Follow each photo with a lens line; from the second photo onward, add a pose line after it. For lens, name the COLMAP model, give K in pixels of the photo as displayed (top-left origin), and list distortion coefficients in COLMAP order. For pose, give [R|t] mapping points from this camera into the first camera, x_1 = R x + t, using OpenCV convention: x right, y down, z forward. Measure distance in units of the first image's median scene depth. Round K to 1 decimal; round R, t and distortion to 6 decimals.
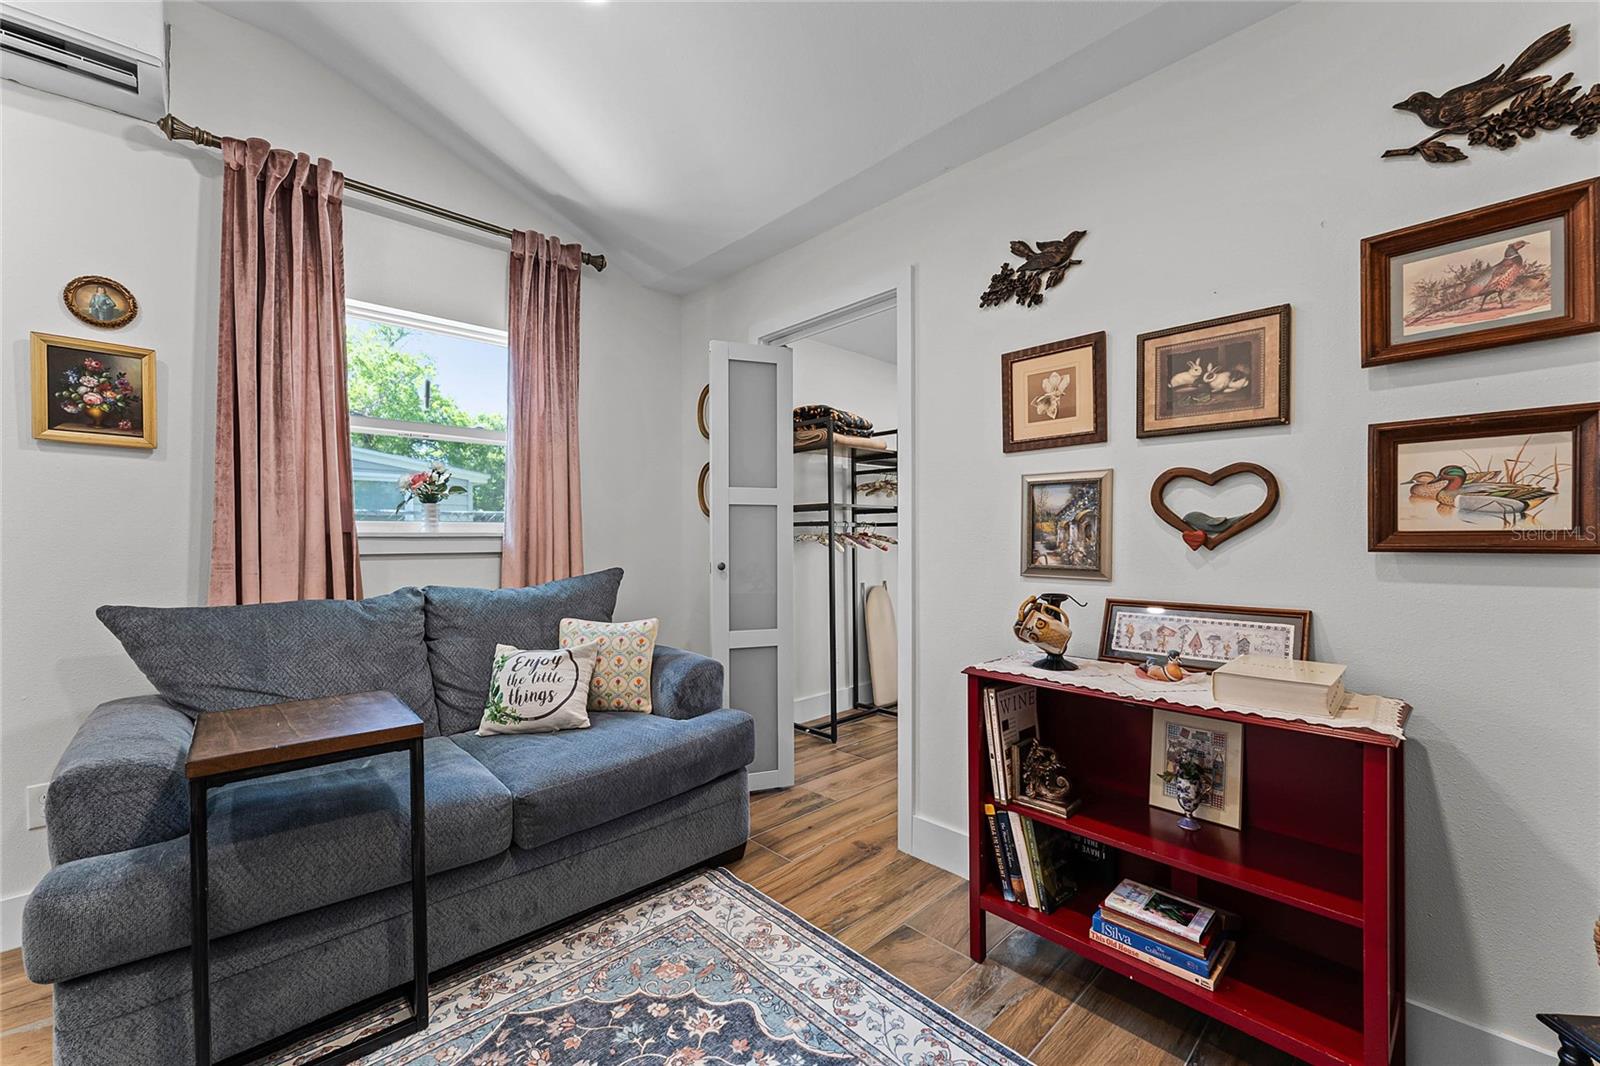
lens RADIAL K [[643.8, 0, 795.5], [0, 643.8, 542.0], [0, 0, 1]] dist [0.001095, 0.000028]
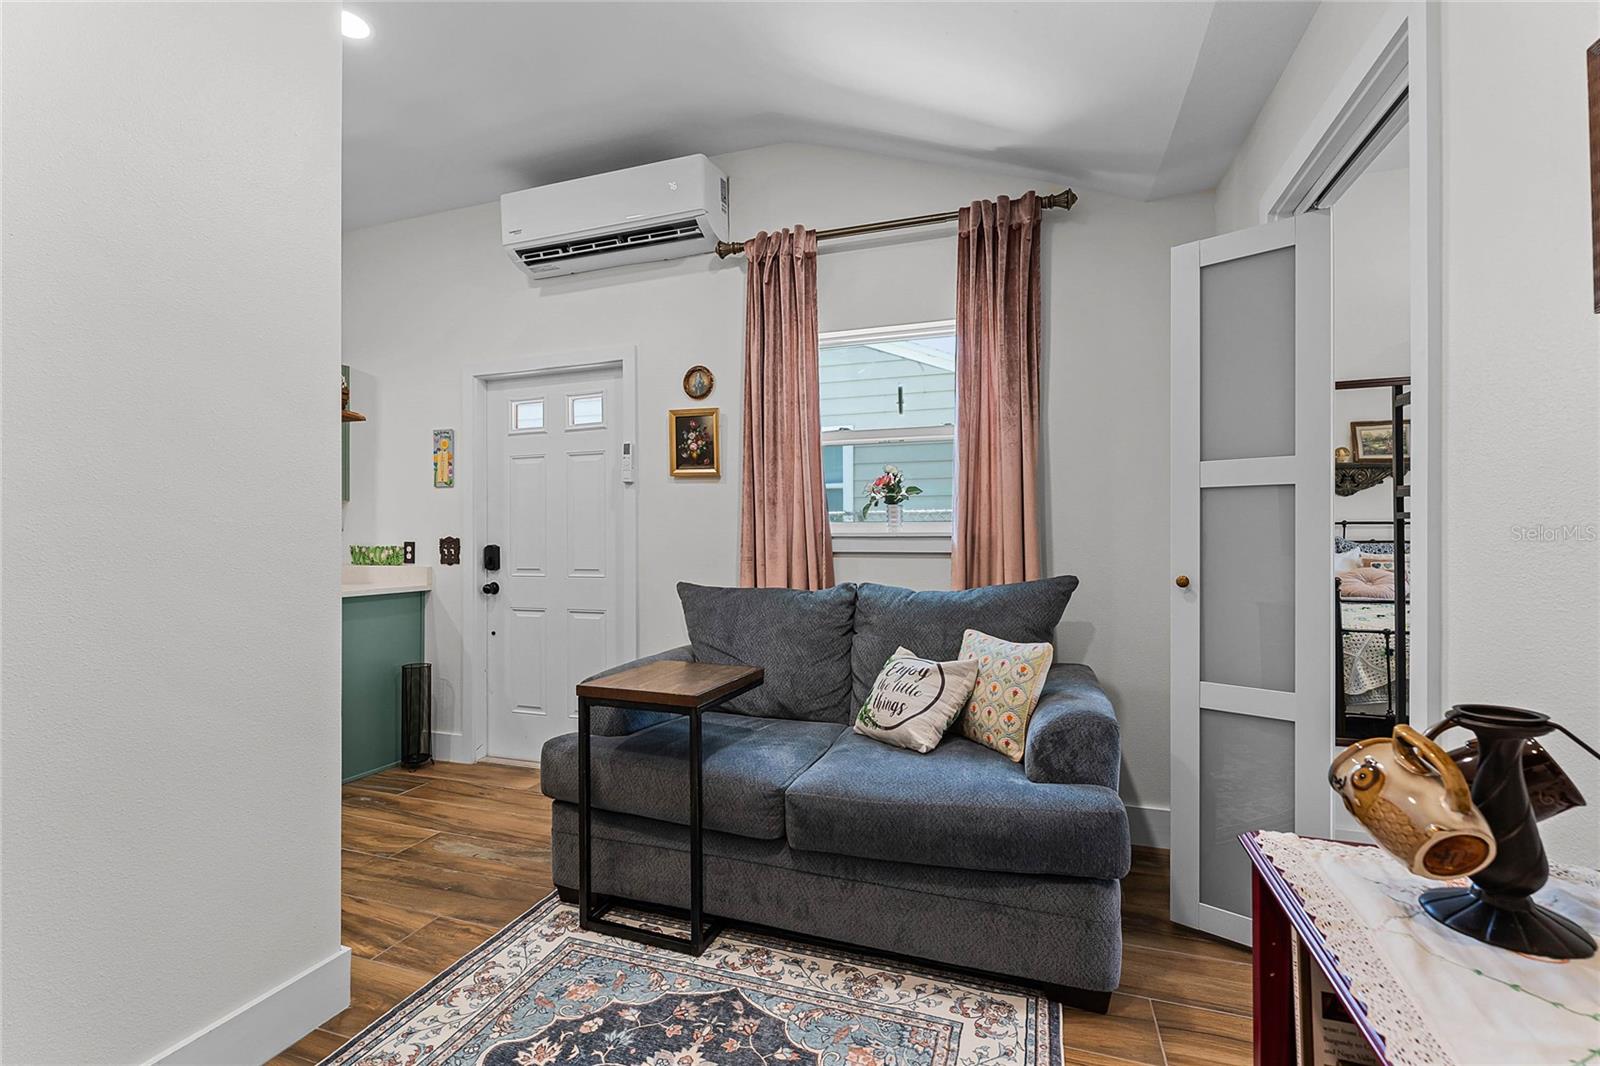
lens RADIAL K [[706.3, 0, 790.6], [0, 706.3, 536.4], [0, 0, 1]] dist [0.002621, -0.000159]
pose [[0.458561, 0.001412, -0.888662, 0.475403], [-0.006016, 0.999981, -0.001516, -0.007276], [0.888643, 0.006042, 0.458560, 0.408485]]
